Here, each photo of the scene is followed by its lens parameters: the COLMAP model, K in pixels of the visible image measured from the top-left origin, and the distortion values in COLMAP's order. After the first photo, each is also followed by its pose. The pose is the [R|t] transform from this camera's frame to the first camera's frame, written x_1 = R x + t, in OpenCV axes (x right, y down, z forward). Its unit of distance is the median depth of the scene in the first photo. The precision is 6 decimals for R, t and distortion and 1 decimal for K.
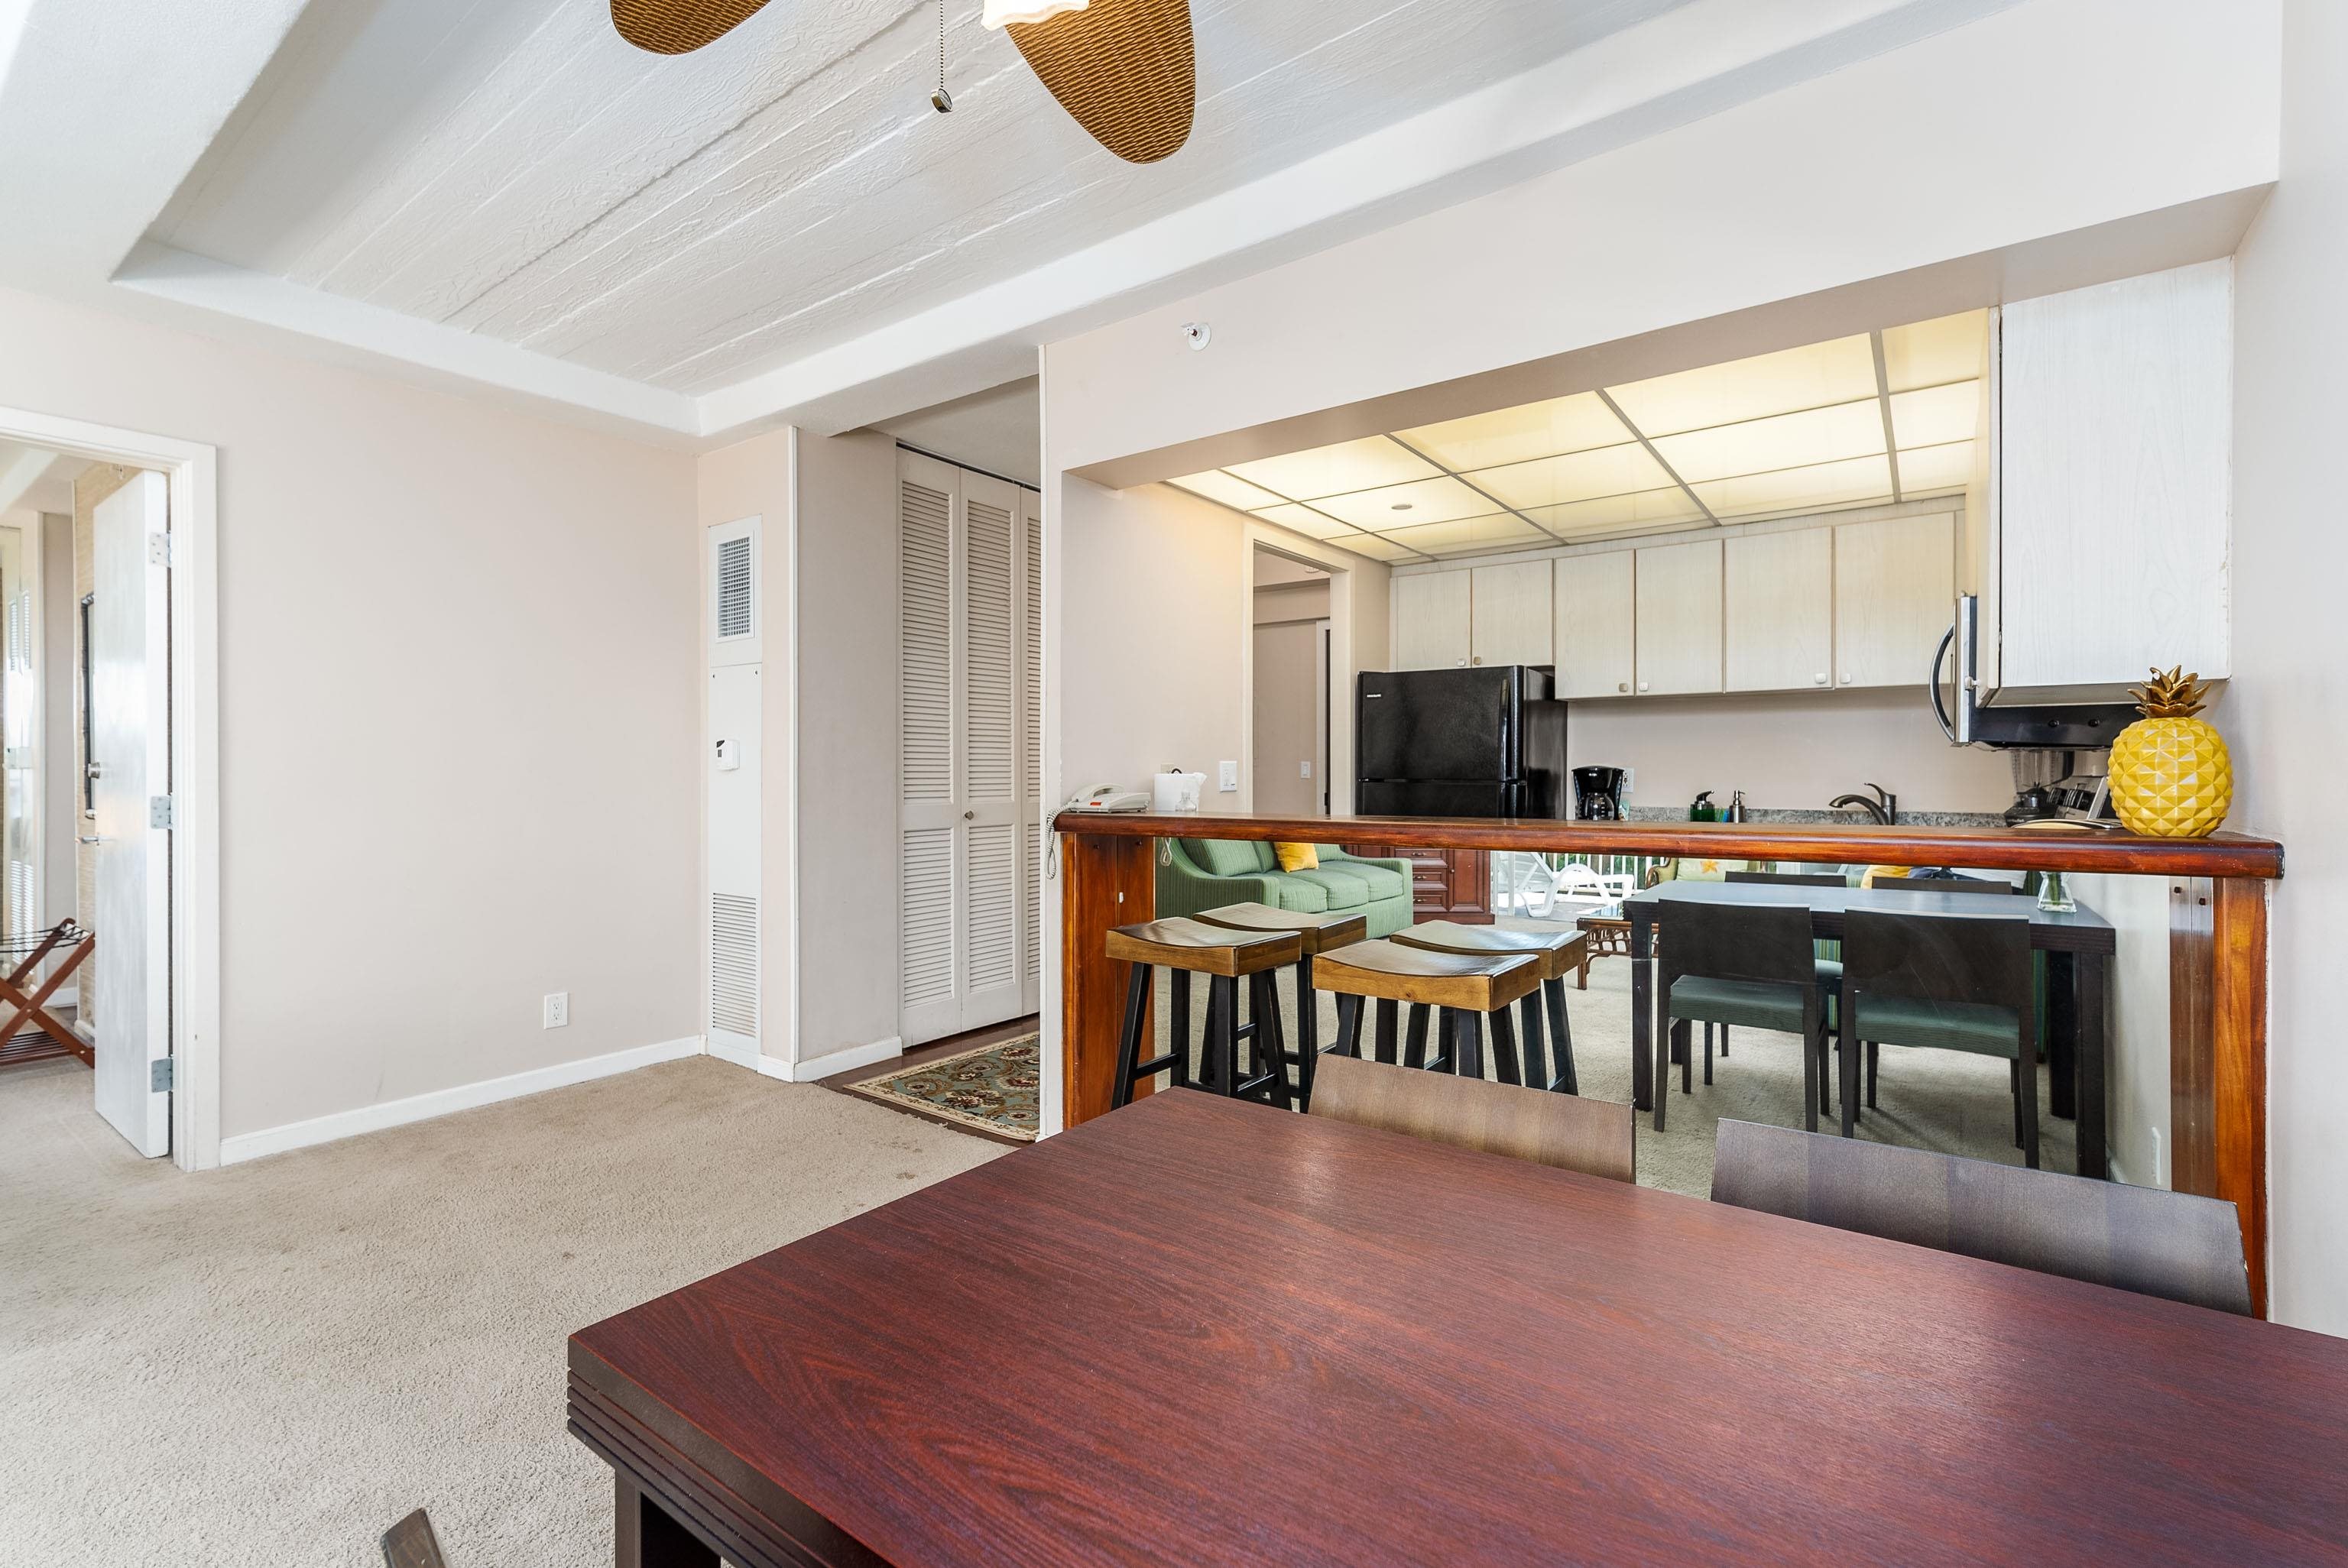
lens RADIAL K [[1031.3, 0, 1180.9], [0, 1031.3, 783.5], [0, 0, 1]] dist [0.002243, -0.000012]
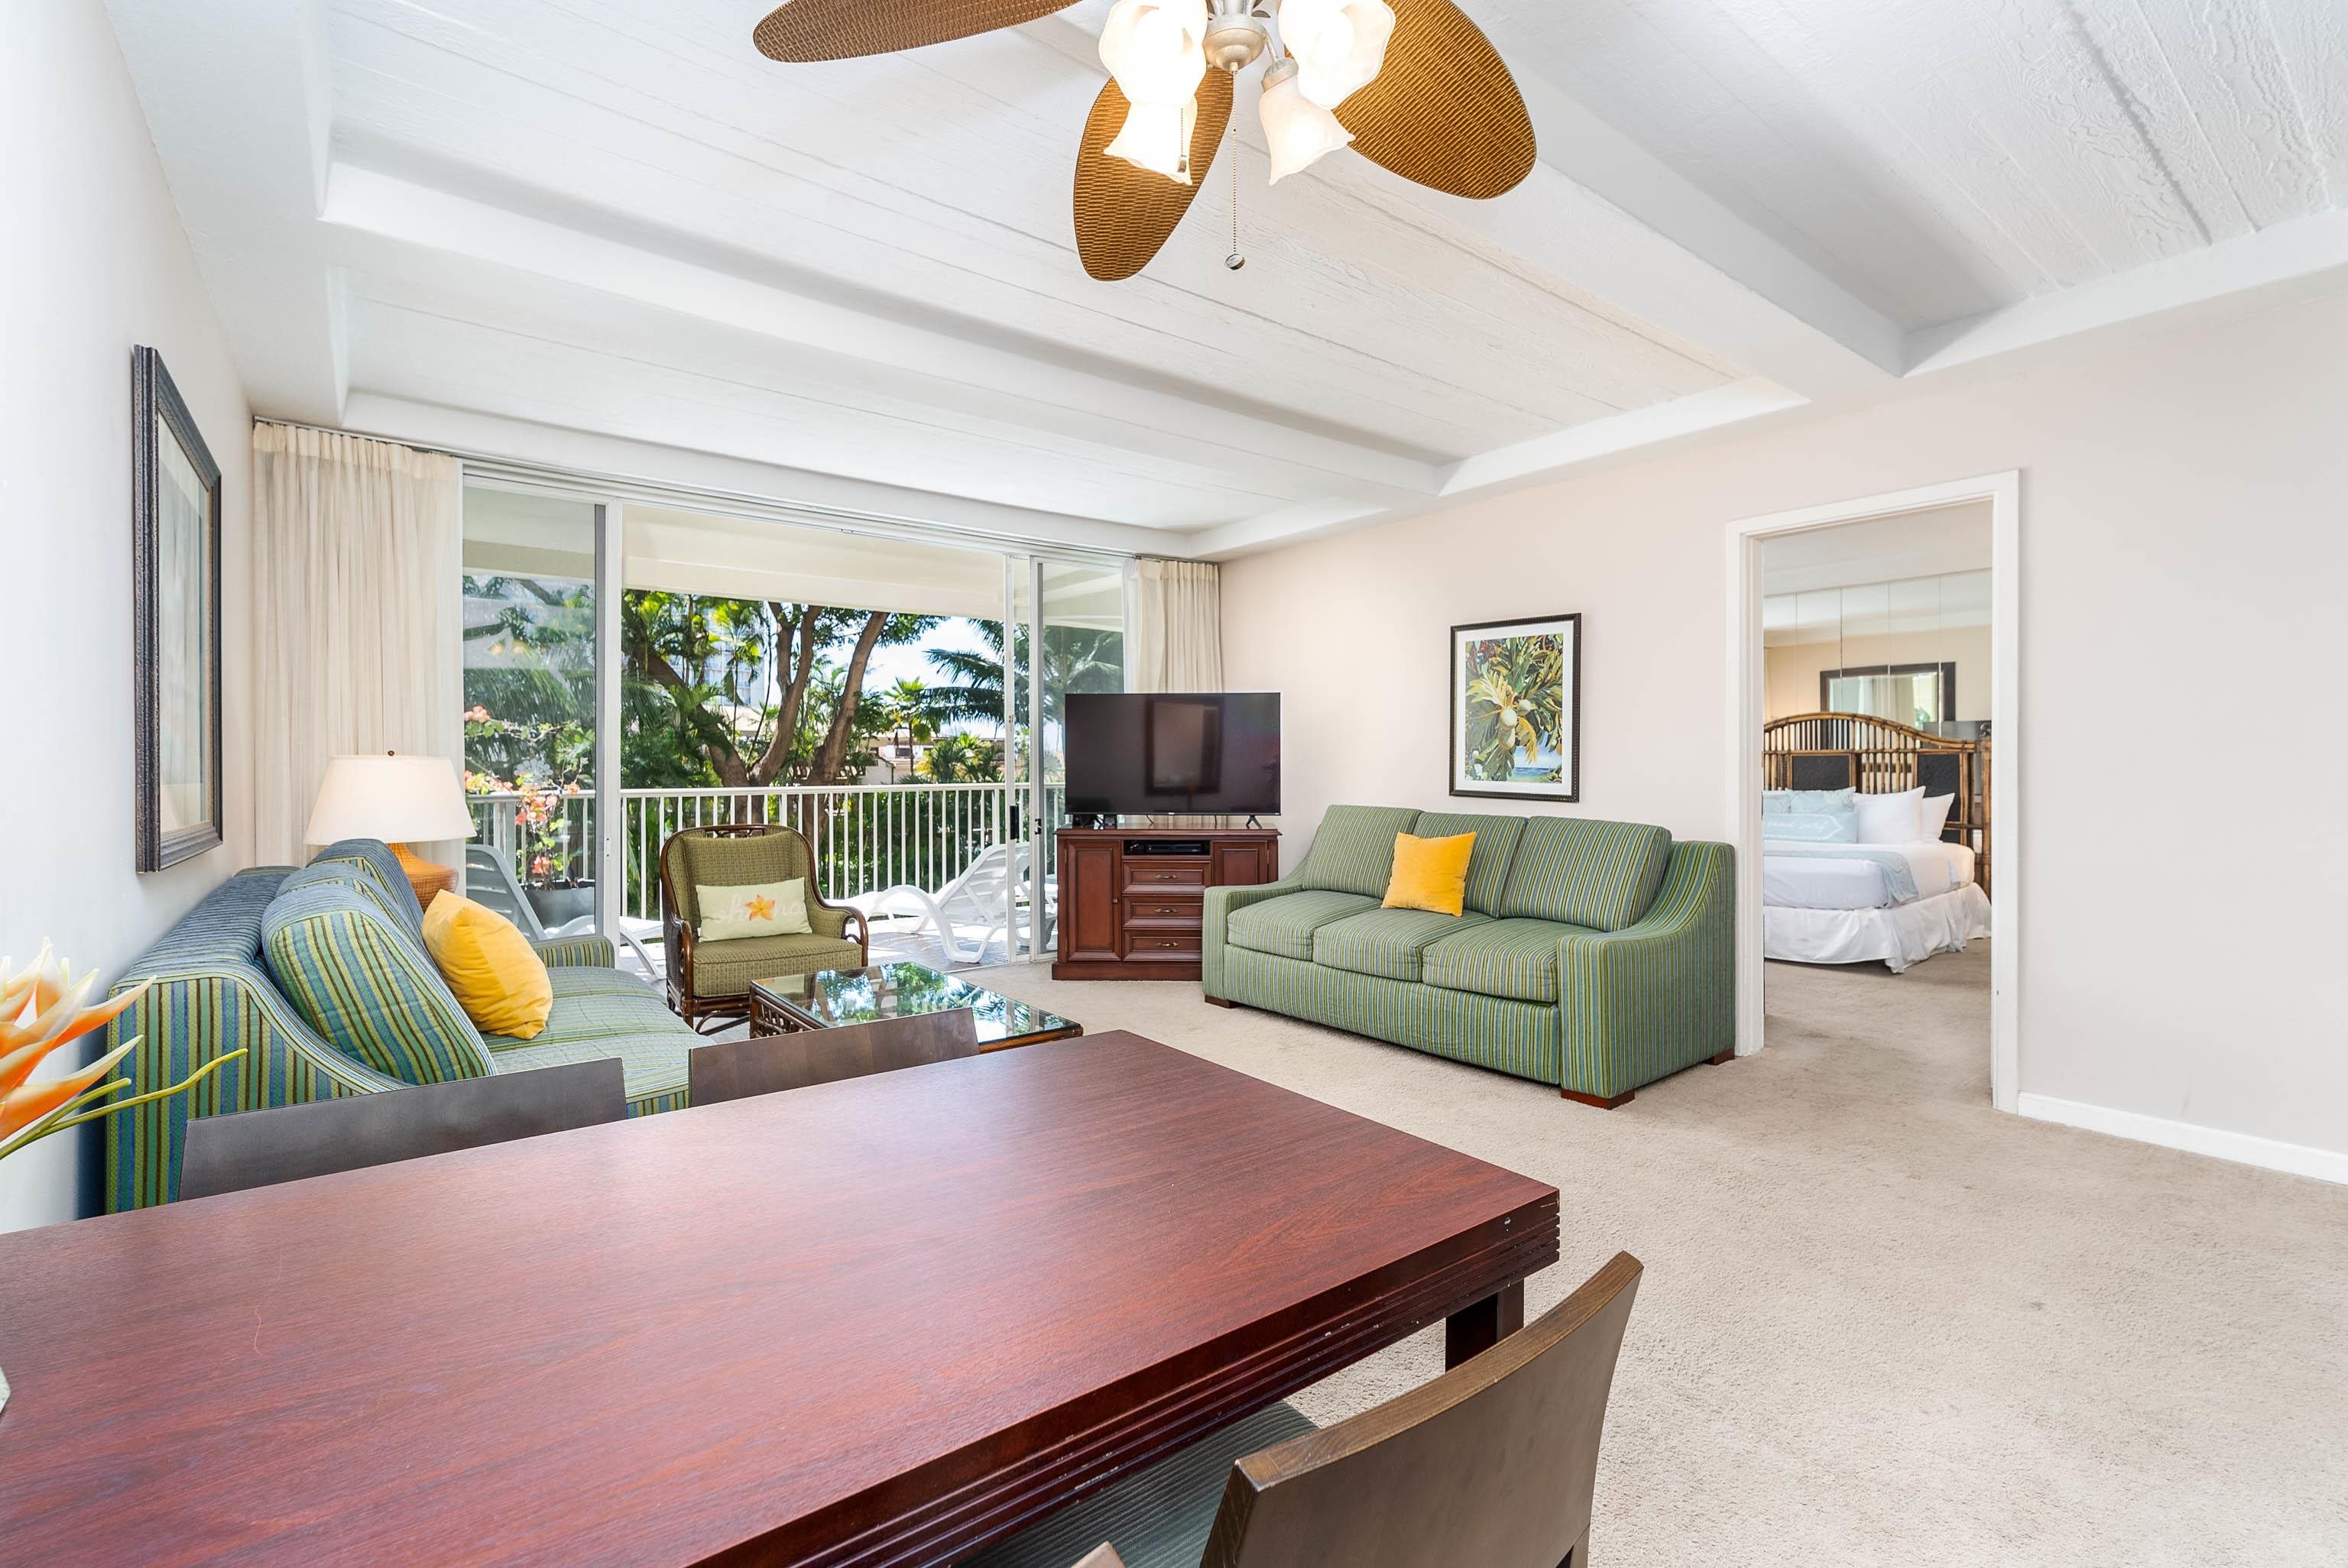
lens RADIAL K [[1031.3, 0, 1212.9], [0, 1031.3, 777.6], [0, 0, 1]] dist [0.002243, -0.000012]
pose [[-0.265485, 0.017067, -0.963964, 0.377518], [-0.006045, 0.999794, 0.019366, -0.009899], [0.964096, 0.010969, -0.265327, 0.461784]]
